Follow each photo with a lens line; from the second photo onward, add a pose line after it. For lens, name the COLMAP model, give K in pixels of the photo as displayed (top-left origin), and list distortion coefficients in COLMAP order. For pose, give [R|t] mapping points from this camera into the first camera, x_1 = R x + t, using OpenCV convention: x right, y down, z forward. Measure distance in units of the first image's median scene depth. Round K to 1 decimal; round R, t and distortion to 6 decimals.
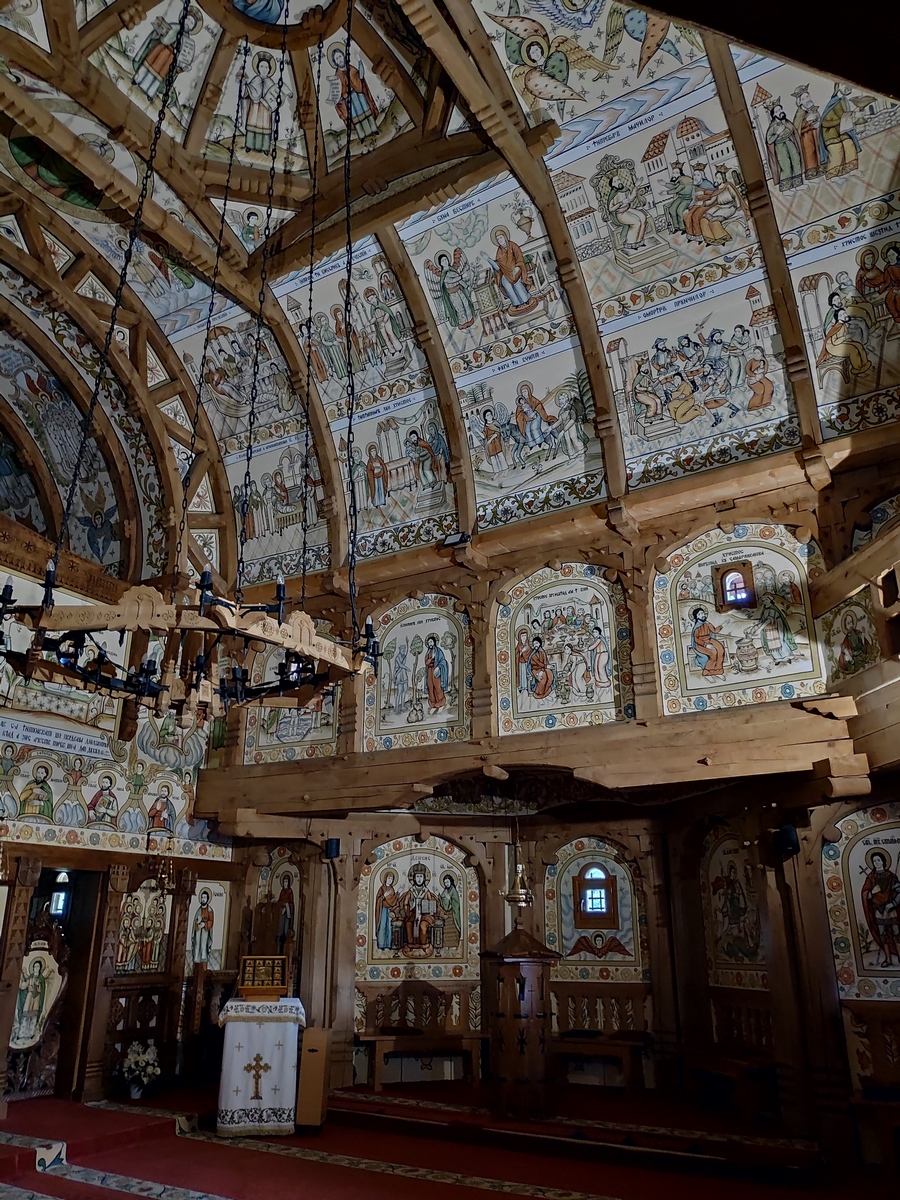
lens RADIAL K [[859.6, 0, 443.7], [0, 859.6, 606.1], [0, 0, 1]] dist [0.007434, -0.039288]
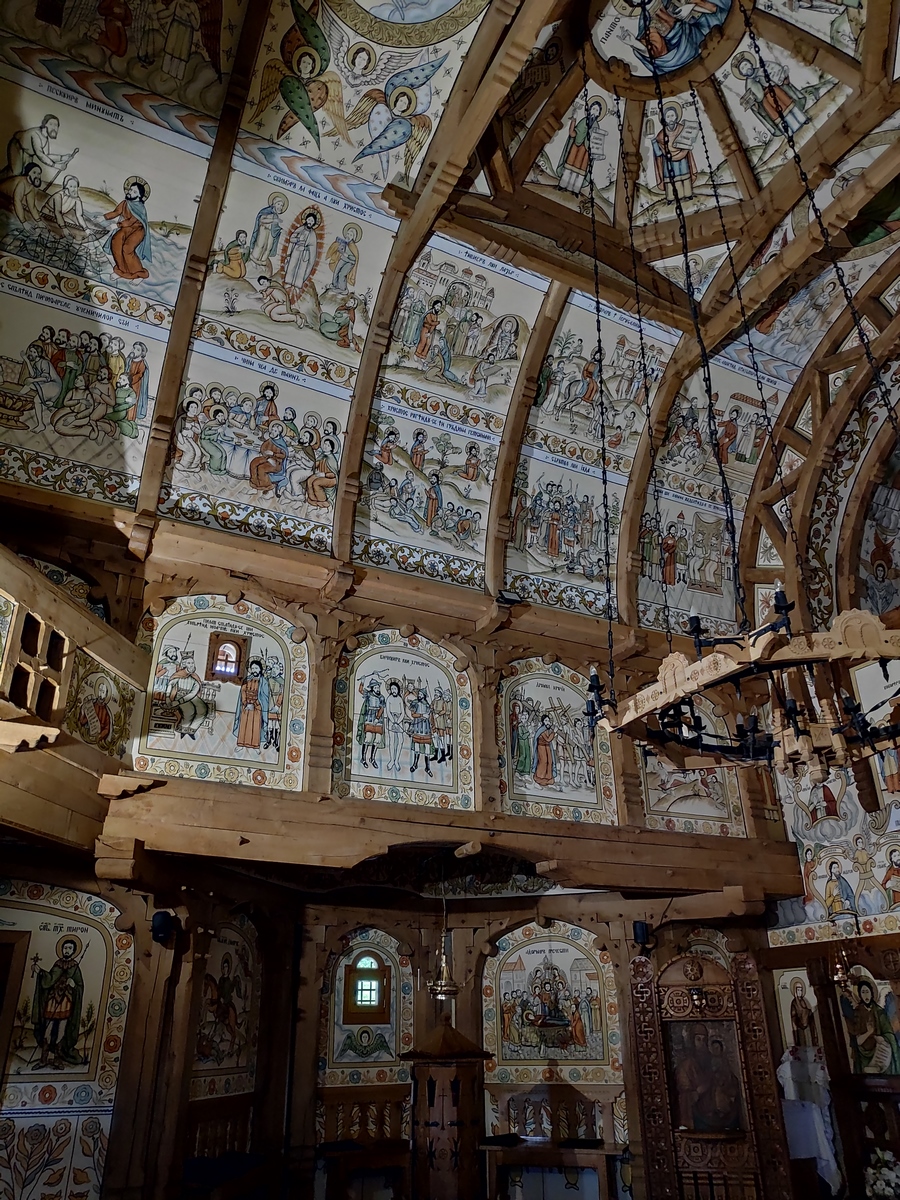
lens RADIAL K [[859.6, 0, 453.5], [0, 859.6, 604.0], [0, 0, 1]] dist [0.007434, -0.039288]
pose [[-0.522411, -0.375520, -0.765553, 0.378400], [0.309673, 0.752953, -0.580659, 0.238659], [0.794475, -0.540414, -0.277062, 0.628842]]
